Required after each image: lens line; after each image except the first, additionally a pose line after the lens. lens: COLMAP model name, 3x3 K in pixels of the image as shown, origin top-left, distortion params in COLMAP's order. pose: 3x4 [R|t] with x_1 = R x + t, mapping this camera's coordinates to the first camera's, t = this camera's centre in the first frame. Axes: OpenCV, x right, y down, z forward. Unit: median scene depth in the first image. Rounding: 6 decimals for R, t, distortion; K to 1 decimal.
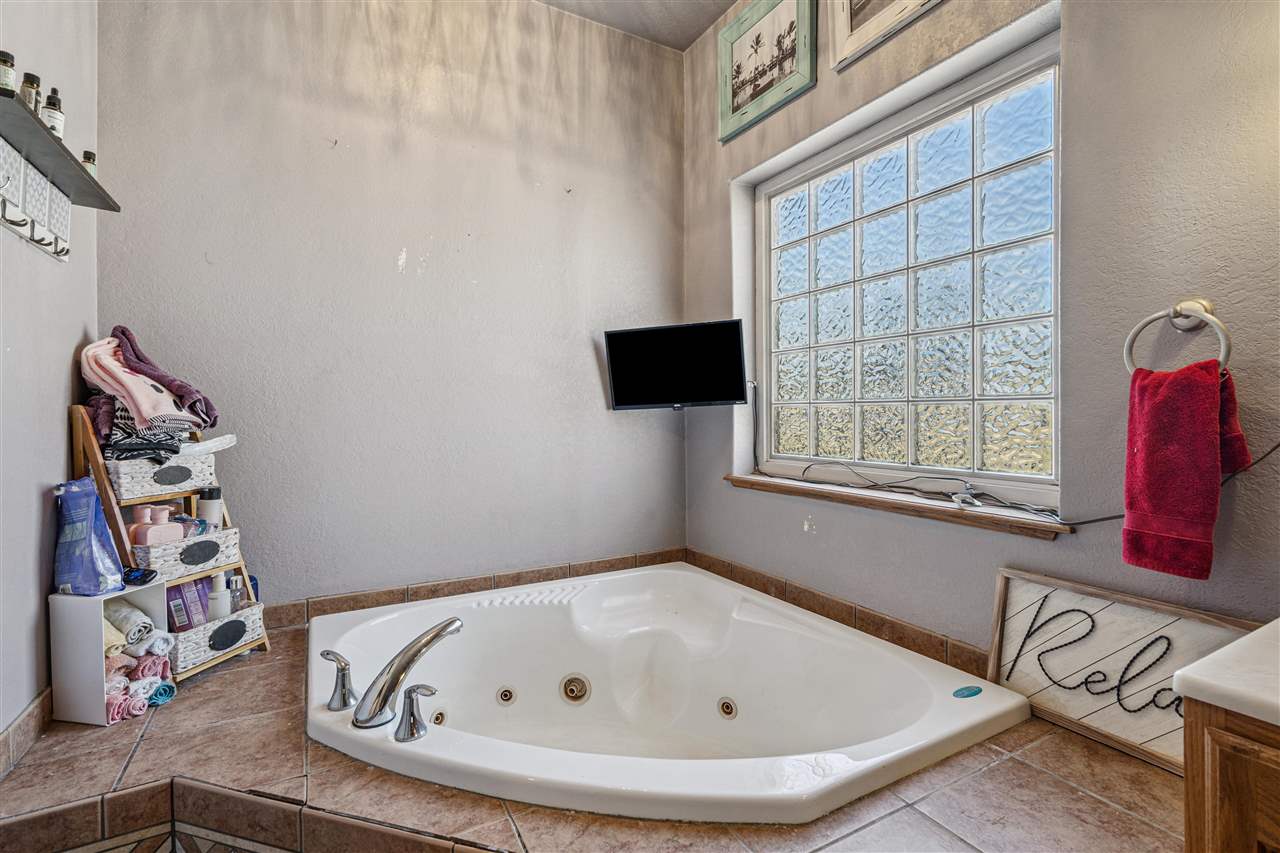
lens RADIAL K [[588.9, 0, 640.0], [0, 588.9, 426.5], [0, 0, 1]] dist [-0.016357, 0.000066]
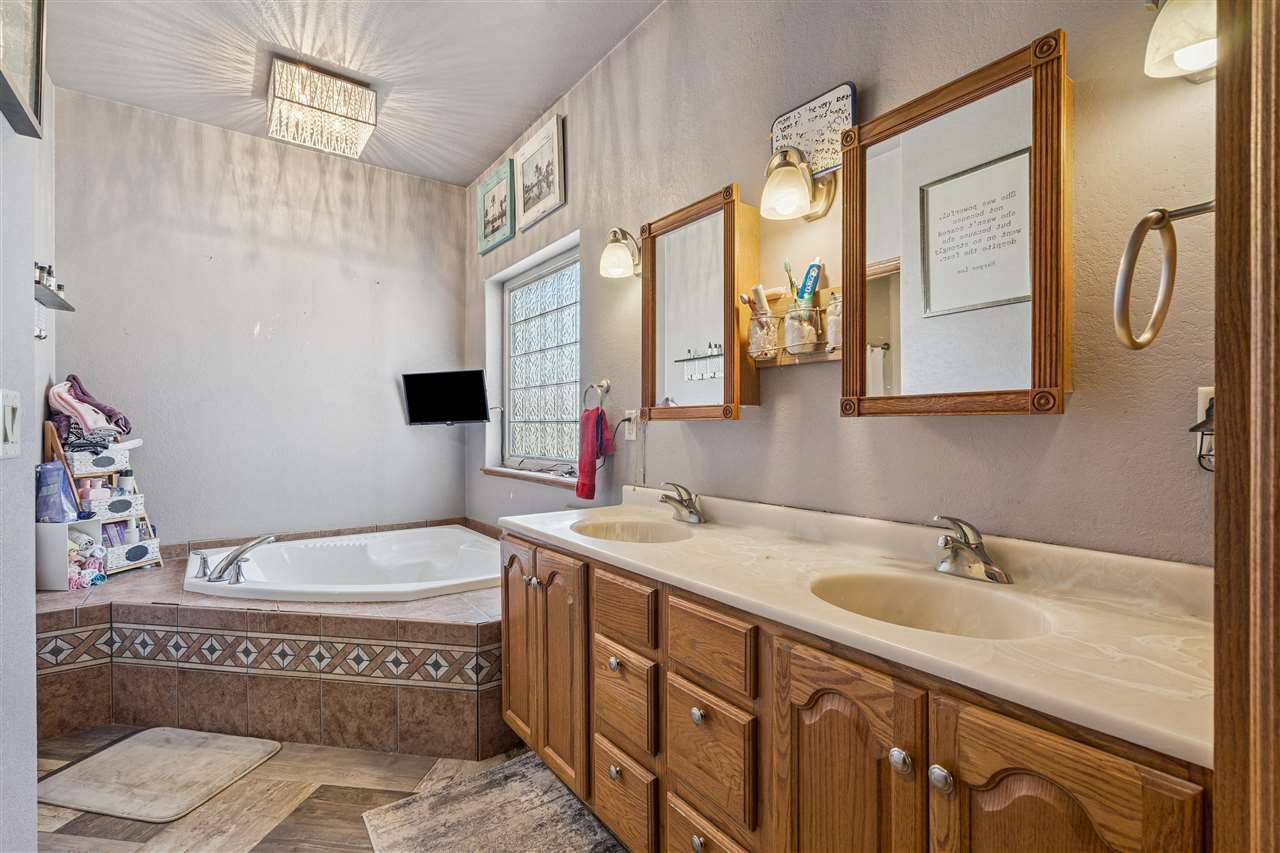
lens RADIAL K [[584.6, 0, 639.2], [0, 584.6, 433.0], [0, 0, 1]] dist [-0.000726, -0.005517]
pose [[0.992778, 0.005525, 0.119835, 0.502751], [-0.004231, 0.999930, -0.011055, 0.009477], [-0.119888, 0.010468, 0.992732, -0.800317]]
